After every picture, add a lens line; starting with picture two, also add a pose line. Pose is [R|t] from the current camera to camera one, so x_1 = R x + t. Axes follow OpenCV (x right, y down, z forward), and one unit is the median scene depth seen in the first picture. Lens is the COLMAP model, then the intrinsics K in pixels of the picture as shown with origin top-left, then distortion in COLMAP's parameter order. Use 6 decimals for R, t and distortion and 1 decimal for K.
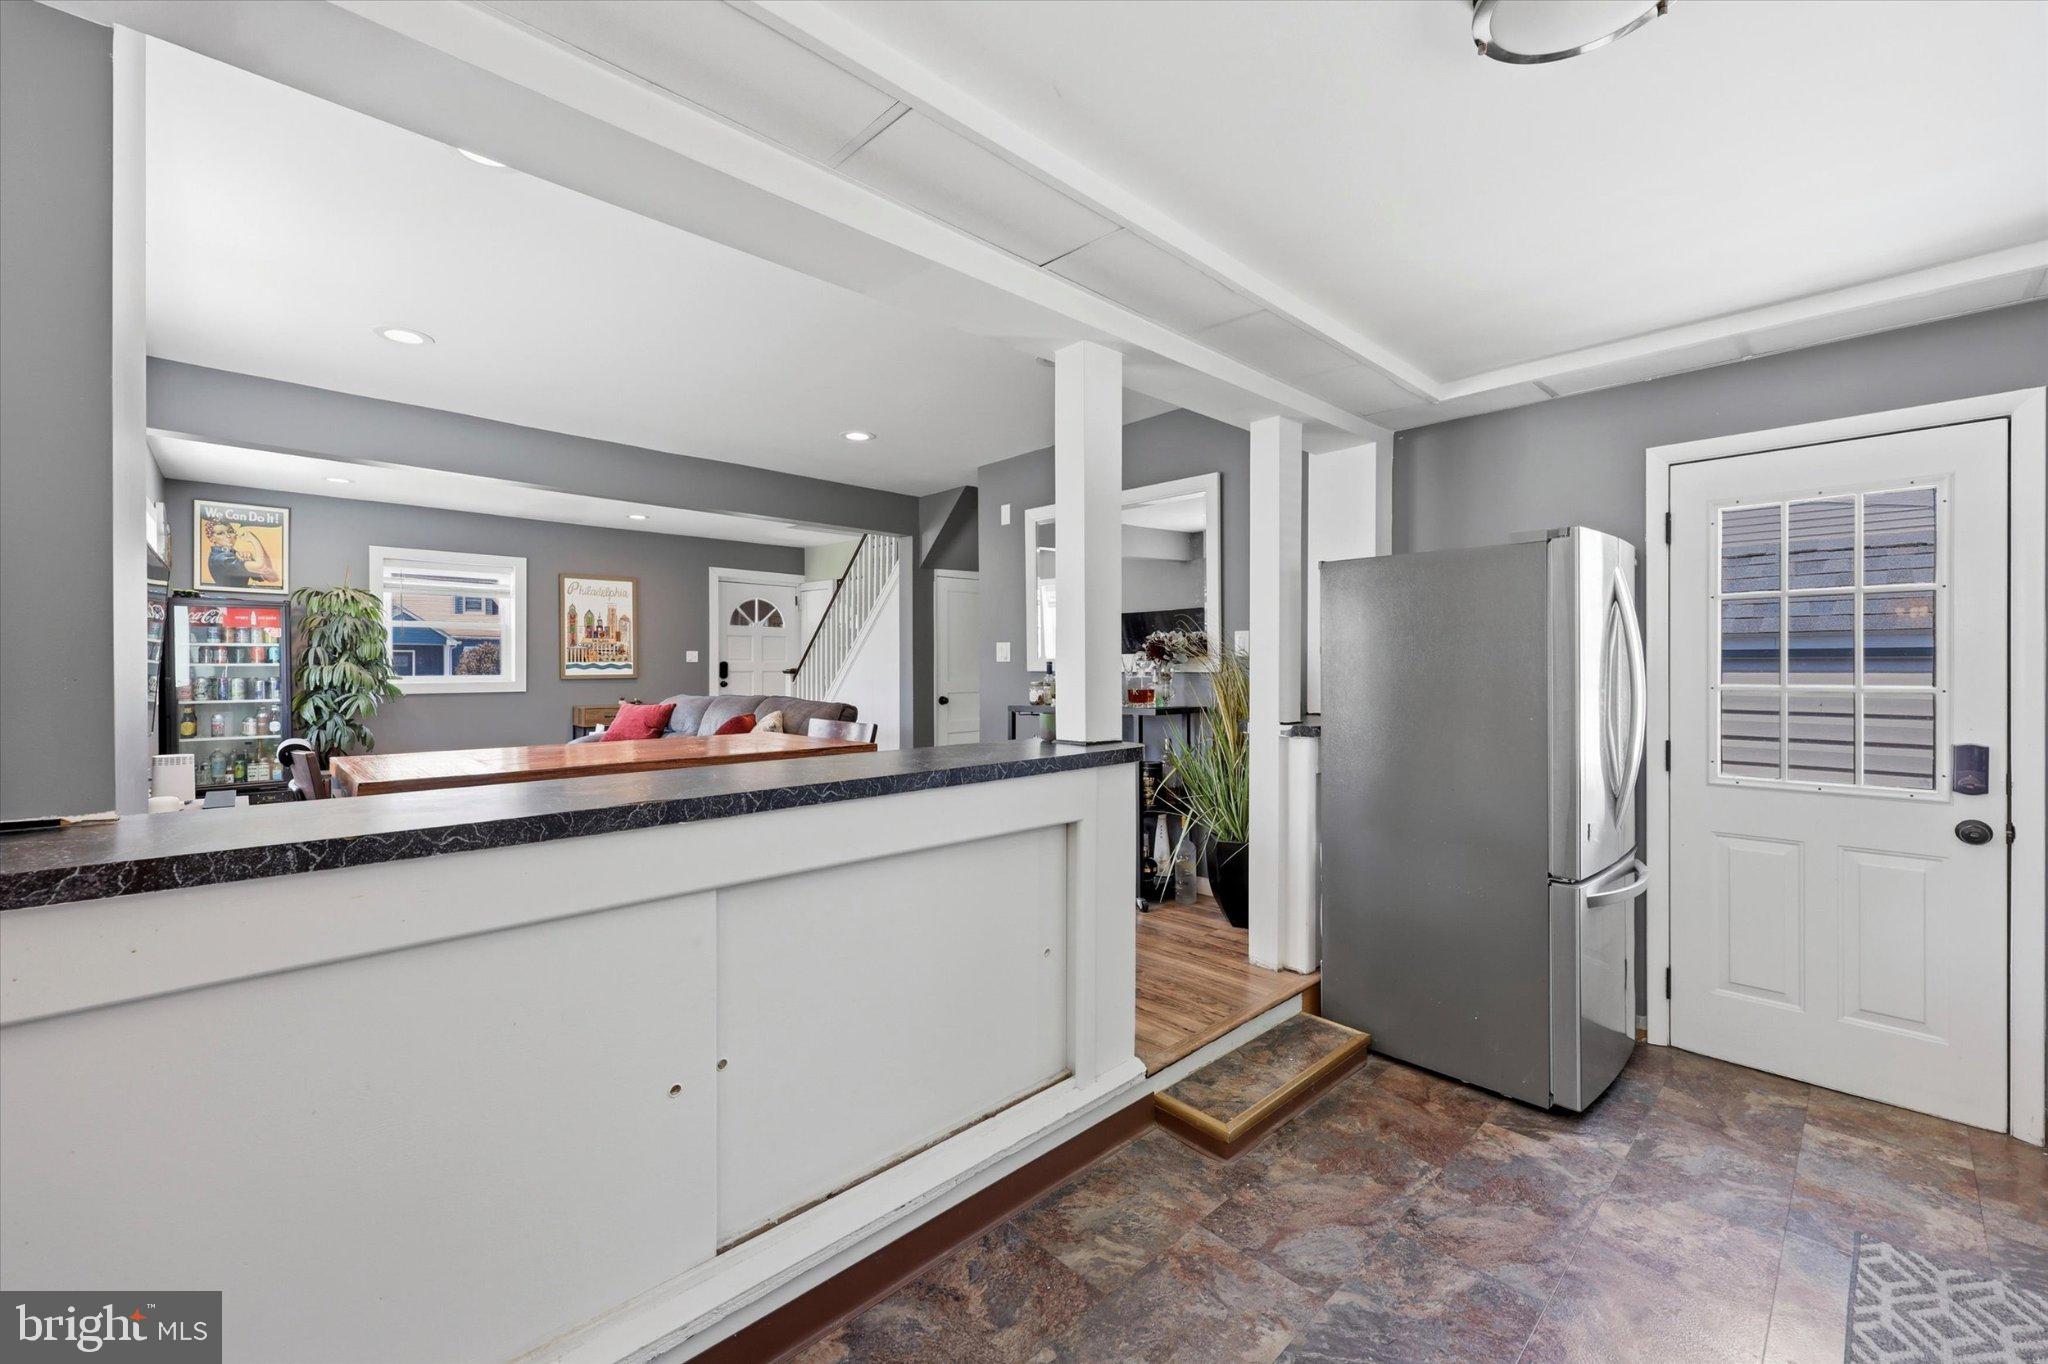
lens RADIAL K [[825.2, 0, 1035.5], [0, 825.2, 667.7], [0, 0, 1]] dist [-0.000027, -0.000646]
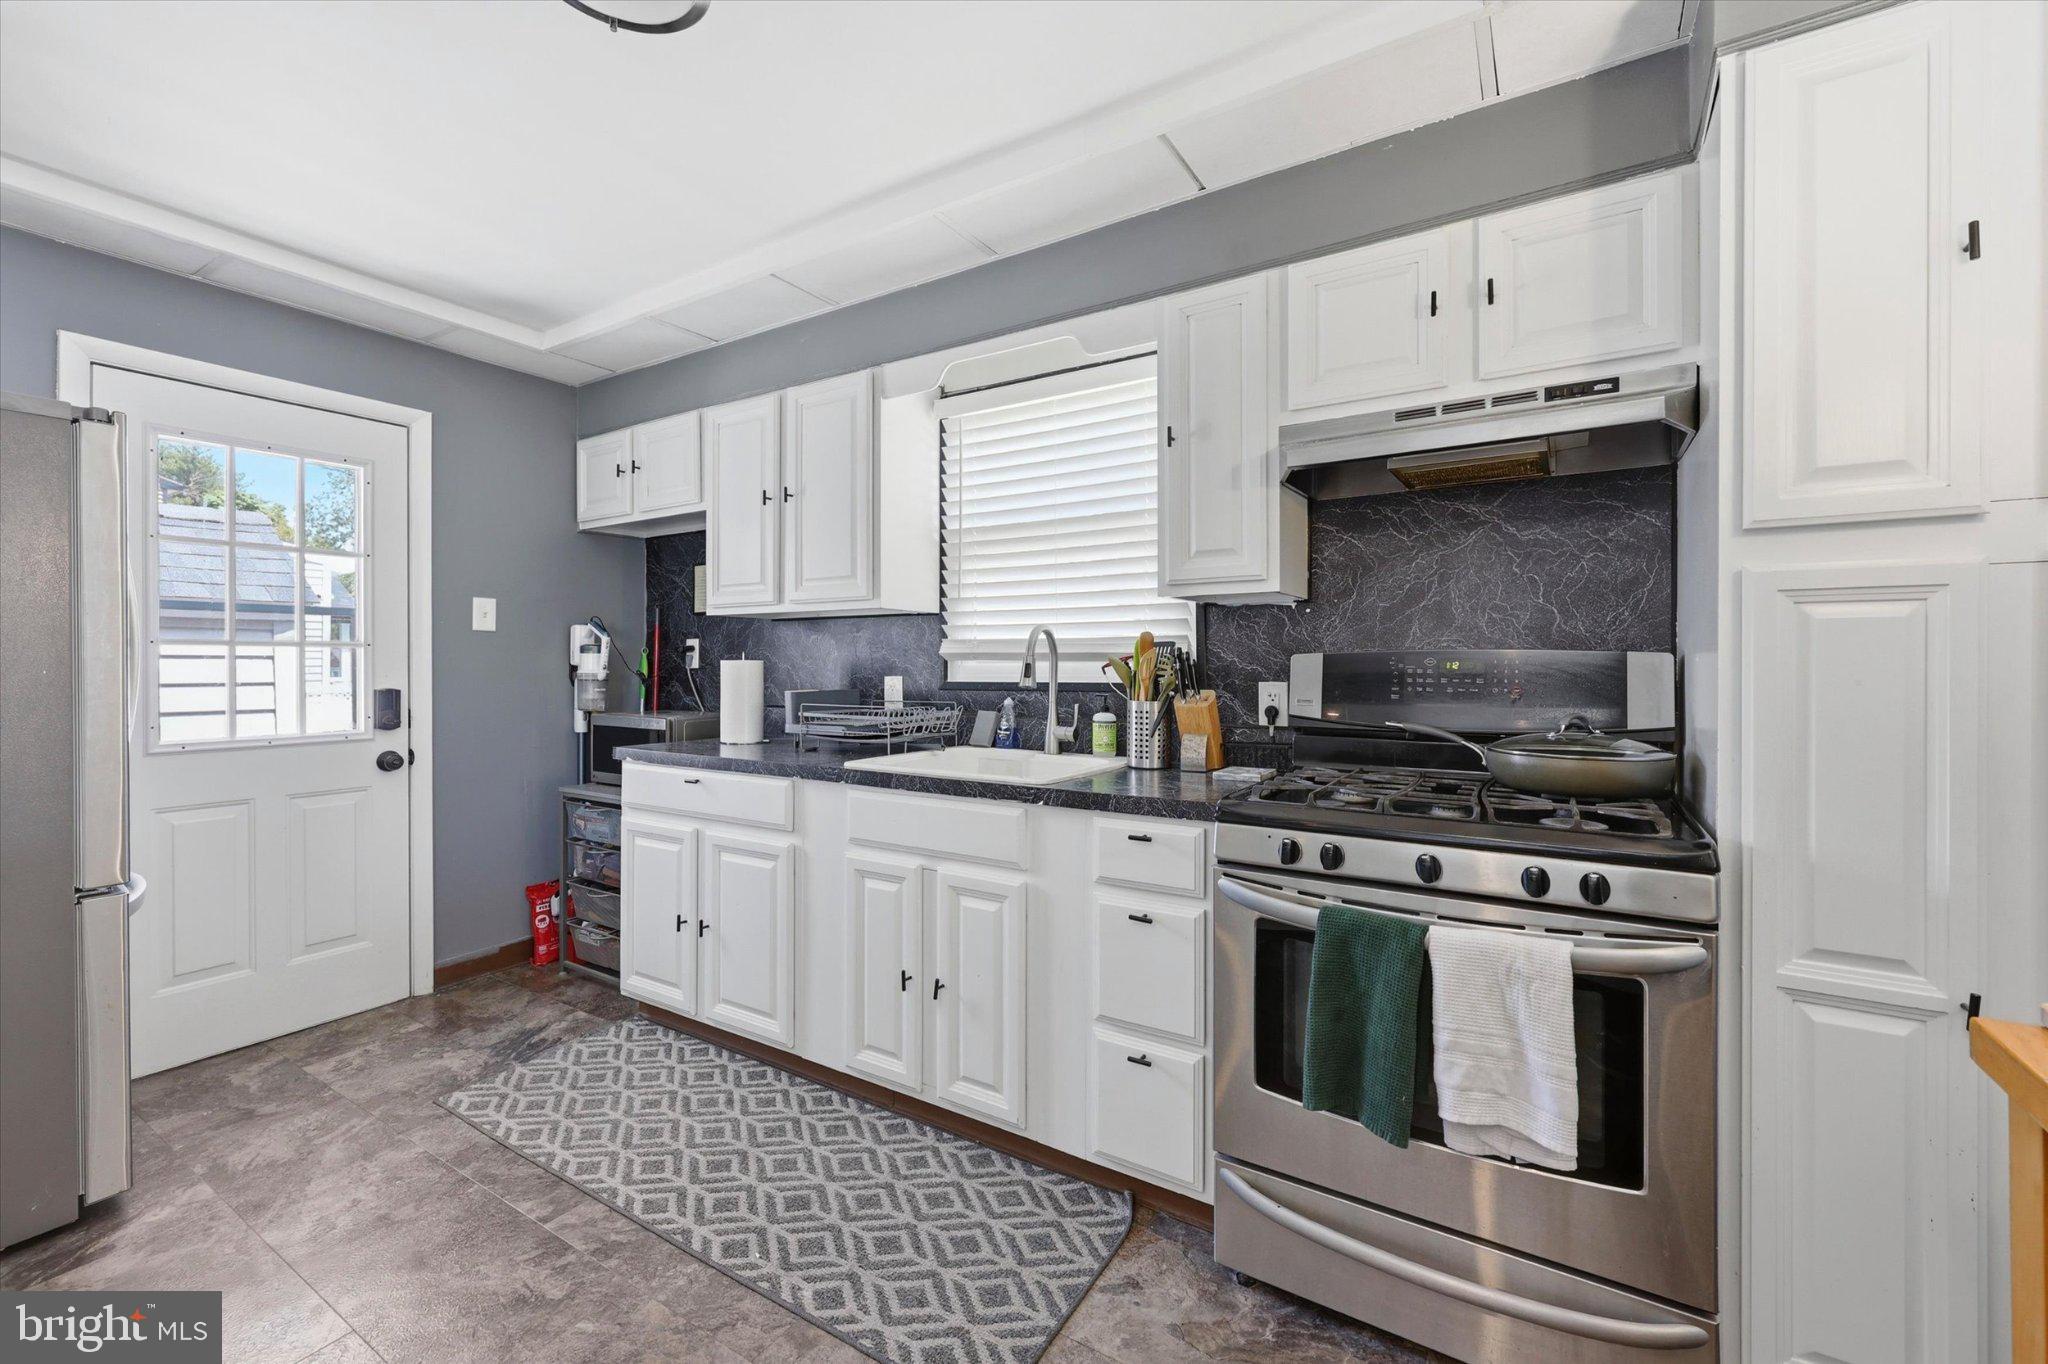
lens RADIAL K [[825.2, 0, 1029.7], [0, 825.2, 664.8], [0, 0, 1]] dist [-0.000027, -0.000646]
pose [[-0.247995, -0.000542, 0.968761, -0.110070], [0.006309, 0.999978, 0.002174, 0.024360], [-0.968741, 0.006651, -0.247986, 0.153993]]
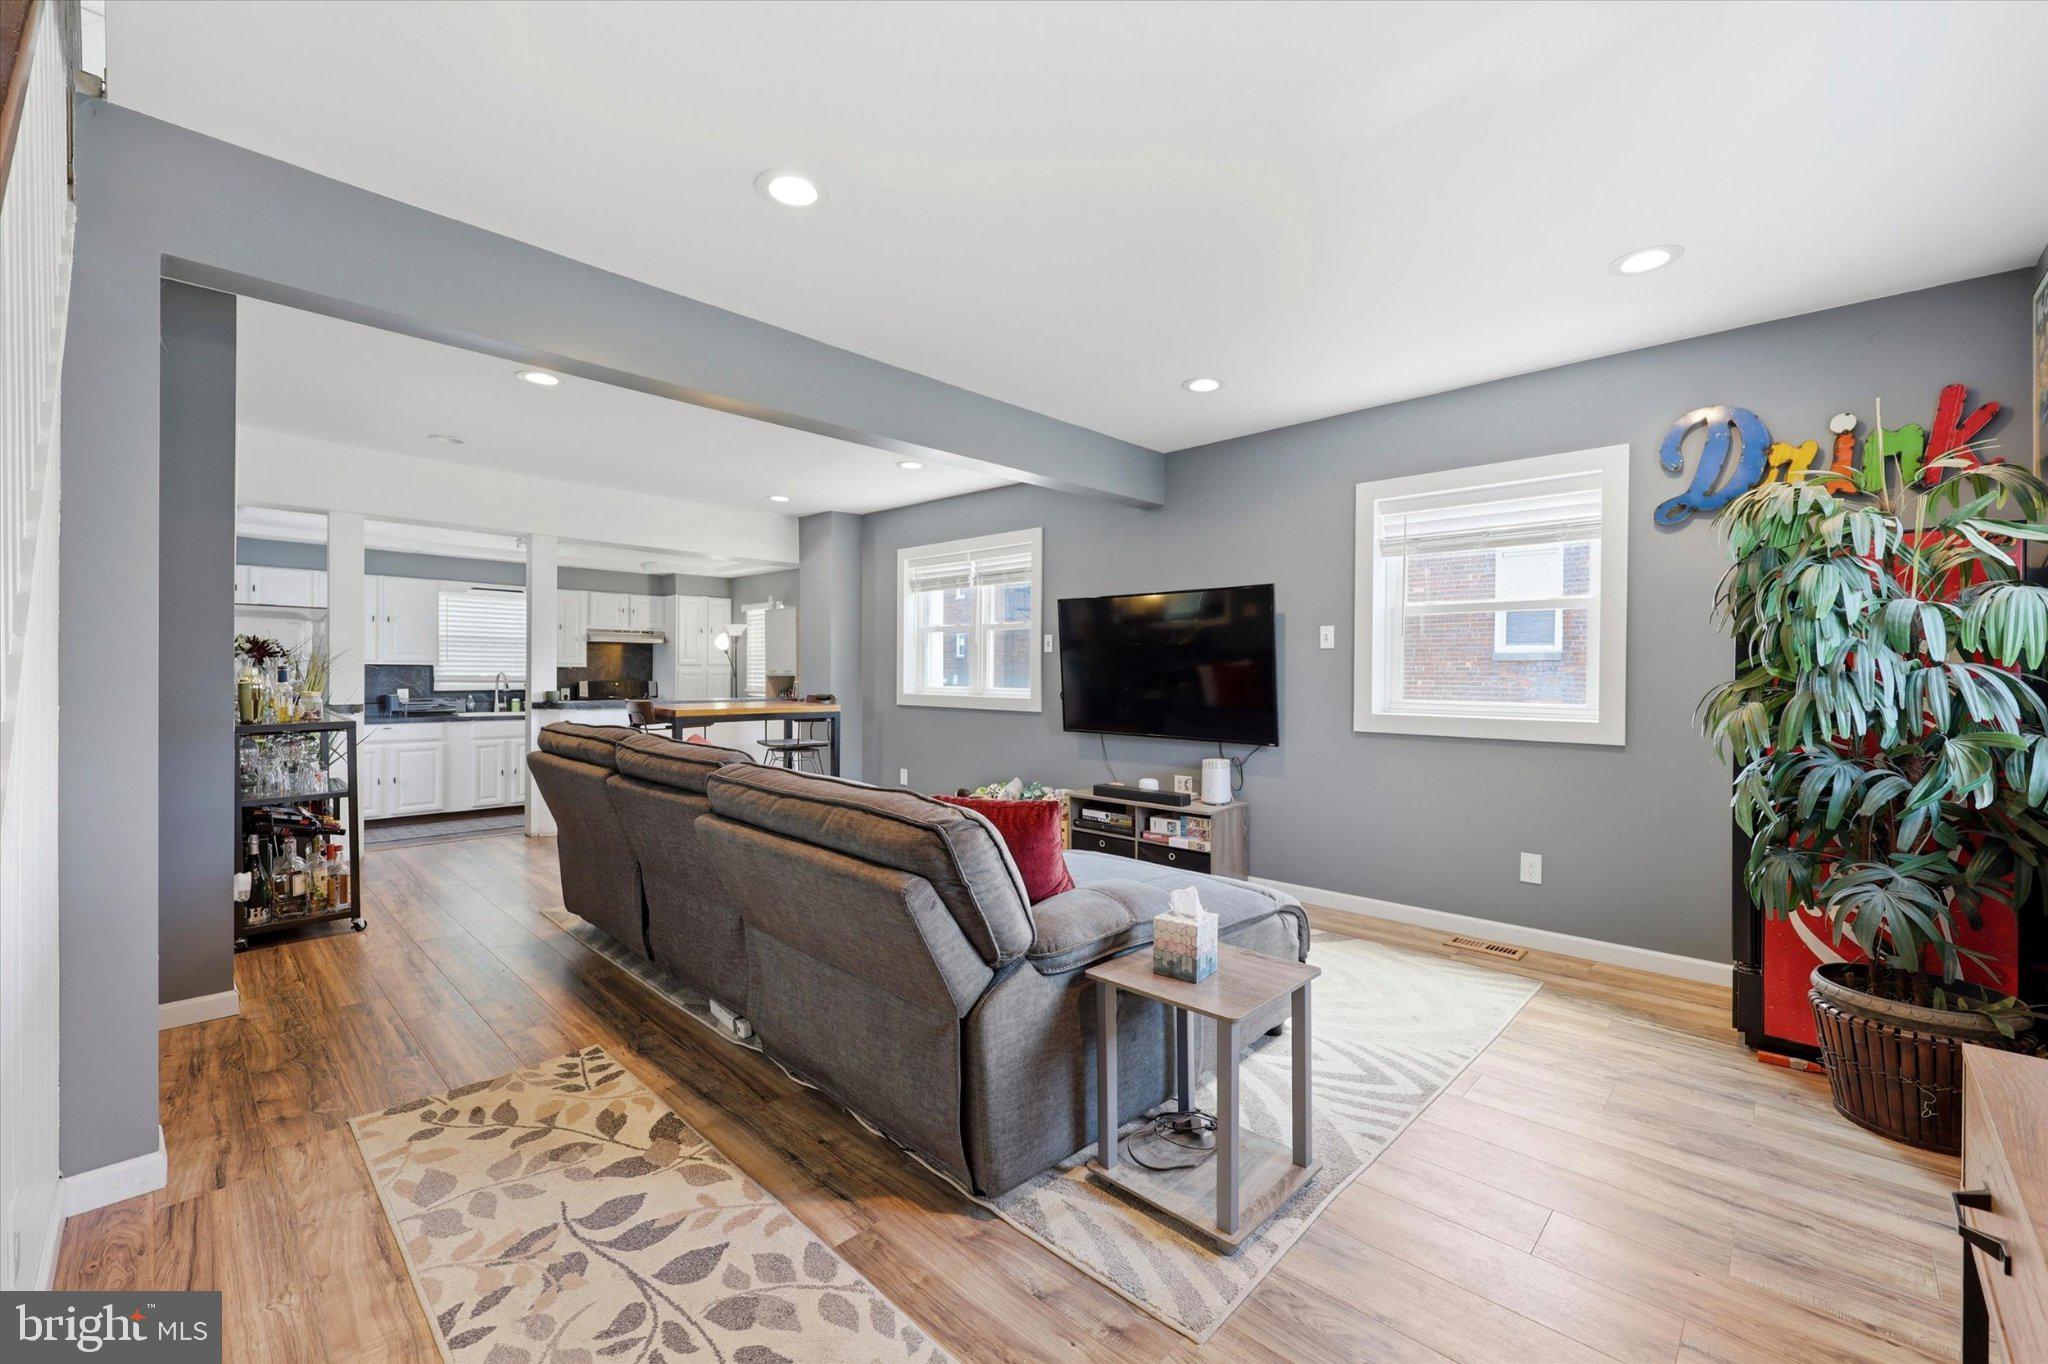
lens RADIAL K [[825.2, 0, 1020.1], [0, 825.2, 679.1], [0, 0, 1]] dist [-0.000027, -0.000646]
pose [[-0.999064, -0.008811, -0.042342, -0.485748], [-0.009508, 0.999822, 0.016287, -0.011888], [0.042191, 0.016674, -0.998970, 1.385089]]
